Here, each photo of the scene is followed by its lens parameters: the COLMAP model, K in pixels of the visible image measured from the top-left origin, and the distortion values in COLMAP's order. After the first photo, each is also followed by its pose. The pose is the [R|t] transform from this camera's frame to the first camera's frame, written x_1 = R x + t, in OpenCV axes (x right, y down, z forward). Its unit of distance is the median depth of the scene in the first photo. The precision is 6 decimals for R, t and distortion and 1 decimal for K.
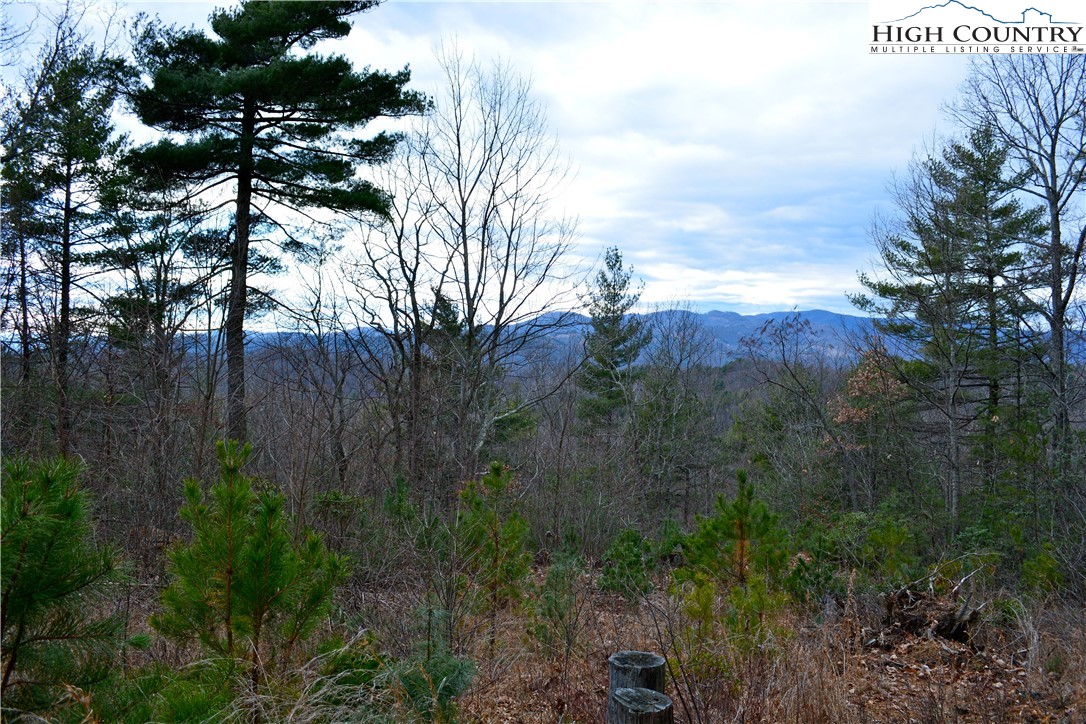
lens RADIAL K [[856.1, 0, 548.1], [0, 856.1, 367.3], [0, 0, 1]] dist [-0.081484, 0.002874]
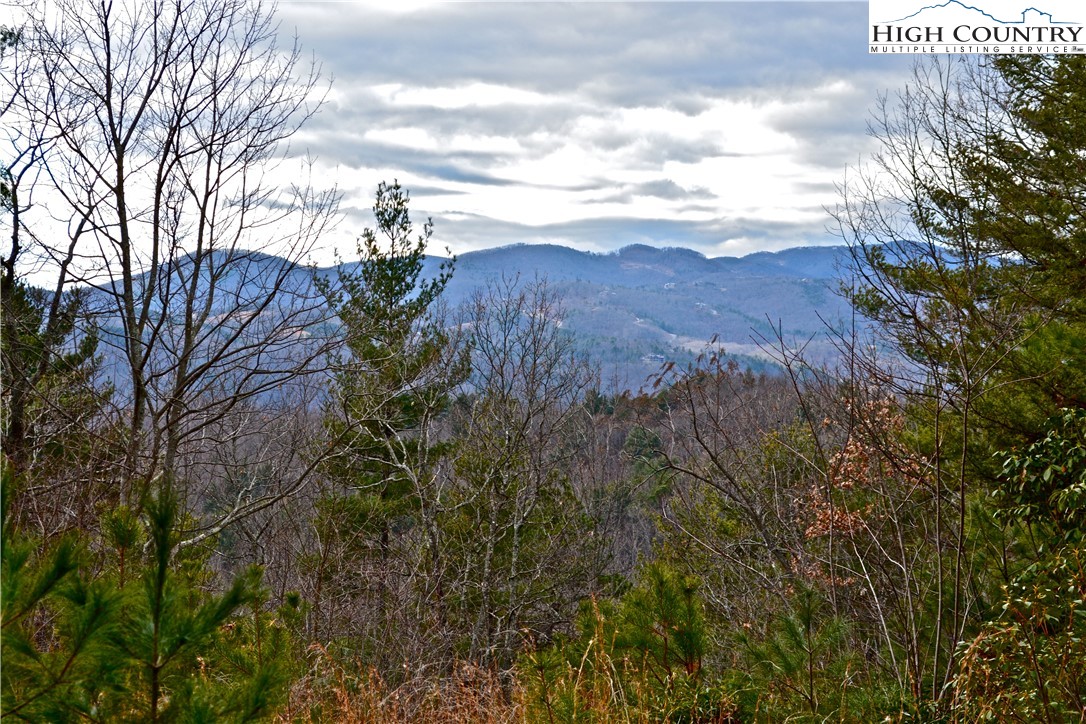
lens RADIAL K [[2322.3, 0, 547.3], [0, 2322.3, 324.7], [0, 0, 1]] dist [0.008704, 0.000000]
pose [[0.988982, -0.009461, 0.147733, -0.041979], [0.014301, 0.999394, -0.031737, -0.024903], [-0.147343, 0.033500, 0.988518, -0.435252]]
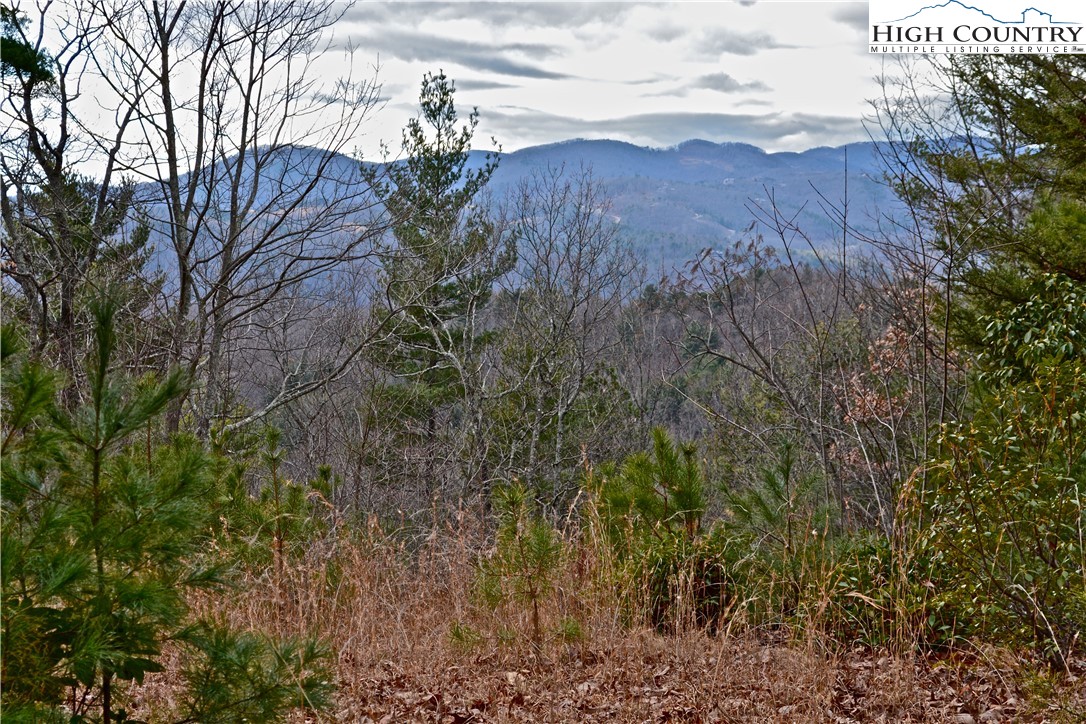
lens RADIAL K [[2322.3, 0, 534.8], [0, 2322.3, 363.9], [0, 0, 1]] dist [0.008704, 0.000000]
pose [[0.993024, -0.016279, 0.116786, -0.034034], [0.012913, 0.999481, 0.029519, -0.019439], [-0.117206, -0.027805, 0.992718, -0.451609]]
